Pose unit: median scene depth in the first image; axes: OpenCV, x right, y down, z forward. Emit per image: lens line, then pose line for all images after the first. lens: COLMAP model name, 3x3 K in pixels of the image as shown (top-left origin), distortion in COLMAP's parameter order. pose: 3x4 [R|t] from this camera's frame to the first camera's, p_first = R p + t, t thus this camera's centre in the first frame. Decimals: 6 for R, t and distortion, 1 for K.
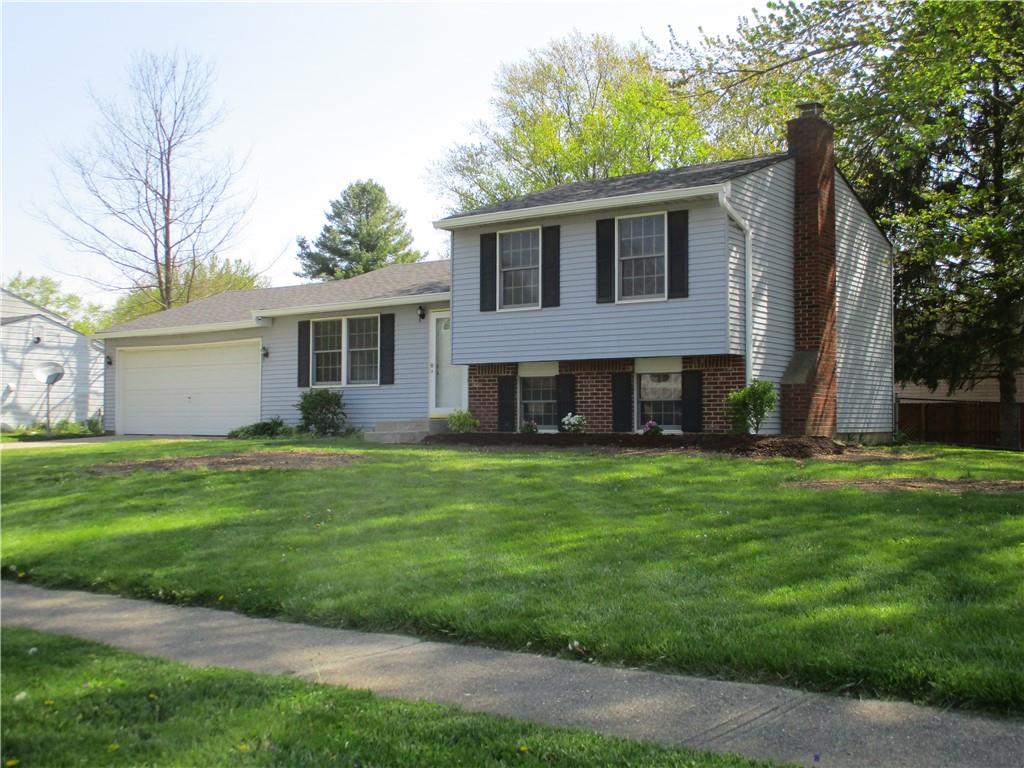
lens RADIAL K [[1082.4, 0, 512.0], [0, 1082.4, 384.0], [0, 0, 1]] dist [-0.008443, 0.001758]
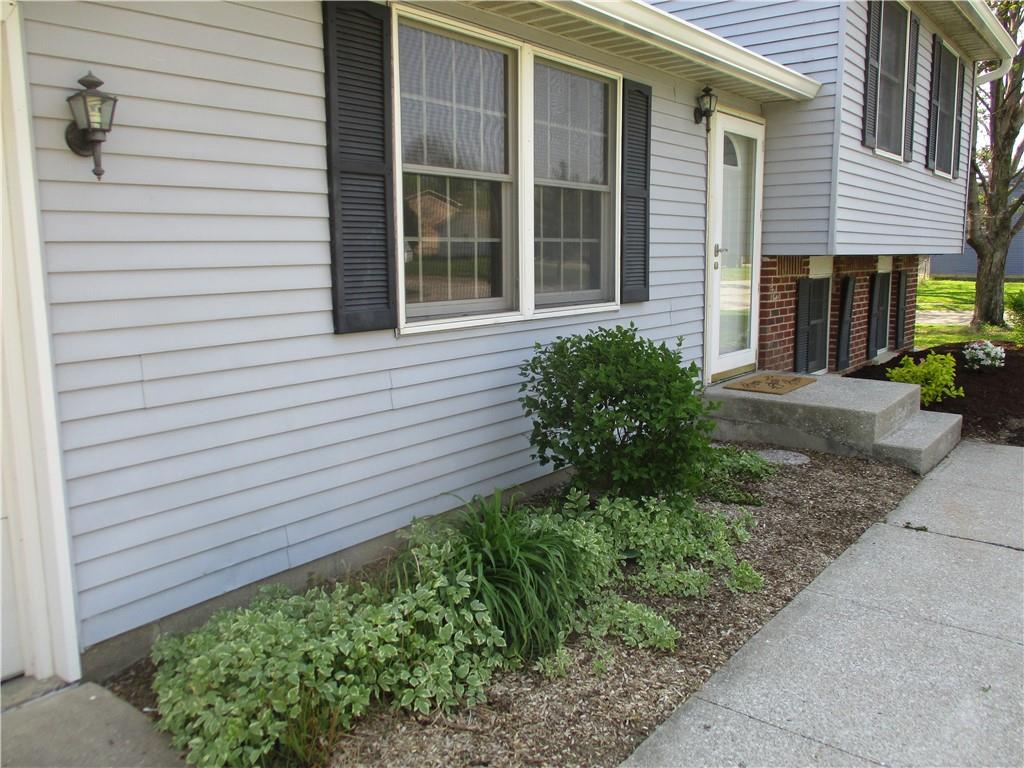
lens RADIAL K [[851.5, 0, 507.4], [0, 851.5, 383.1], [0, 0, 1]] dist [-0.021354, 0.004433]
pose [[0.039003, -0.146711, 0.988410, -0.426244], [-0.024834, 0.988715, 0.147736, -0.014821], [-0.998930, -0.030308, 0.034920, 1.159842]]
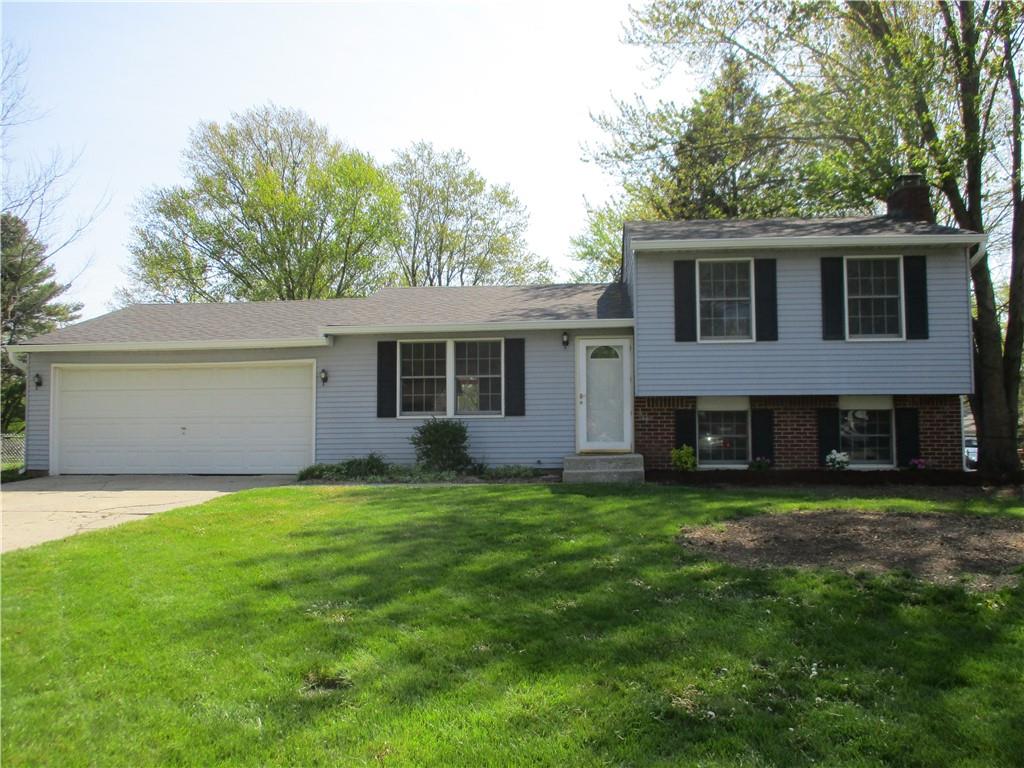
lens RADIAL K [[864.4, 0, 512.0], [0, 864.4, 384.0], [0, 0, 1]] dist [-0.016765, -0.005908]
pose [[0.876995, 0.034928, 0.479229, -0.525324], [-0.015569, 0.998896, -0.044312, 0.006373], [-0.480248, 0.031401, 0.876571, 0.412253]]
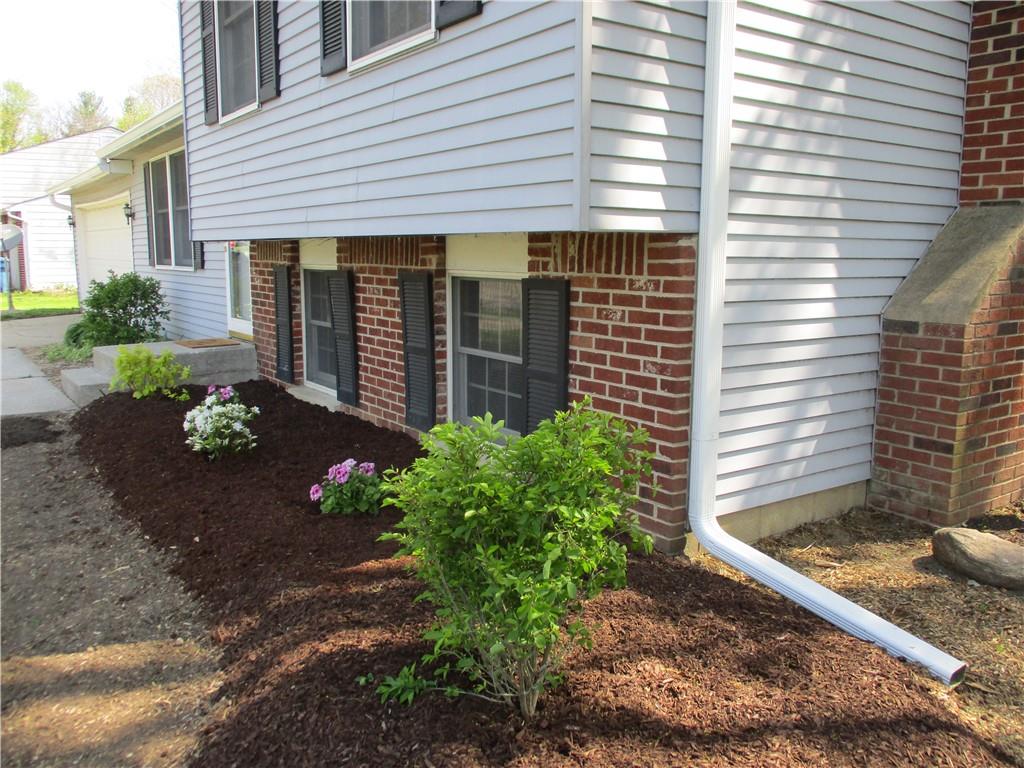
lens RADIAL K [[834.5, 0, 480.9], [0, 834.5, 386.6], [0, 0, 1]] dist [-0.041859, 0.000853]
pose [[0.936019, 0.058631, -0.347031, 0.213194], [0.010333, 0.981023, 0.193615, -0.026168], [0.351797, -0.184813, 0.917651, 0.708315]]
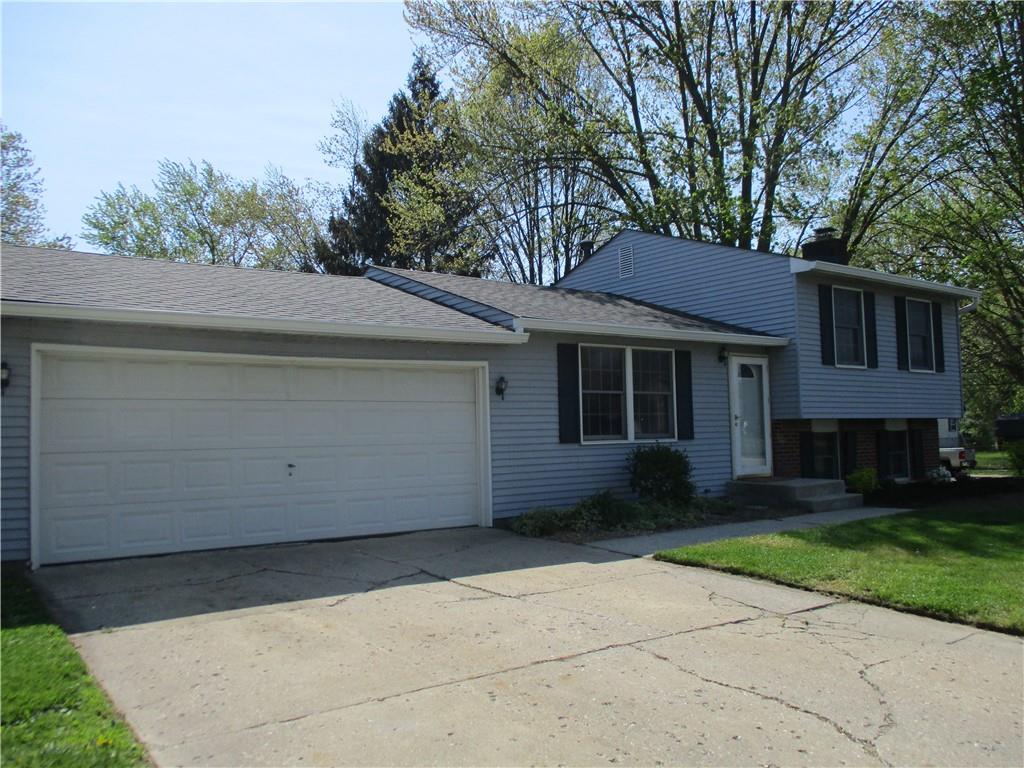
lens RADIAL K [[851.5, 0, 507.4], [0, 851.5, 383.1], [0, 0, 1]] dist [-0.021354, 0.004433]
pose [[0.318916, 0.059433, 0.945918, -0.841345], [-0.011199, 0.998199, -0.058942, -0.003223], [-0.947717, 0.008204, 0.319007, 1.042781]]
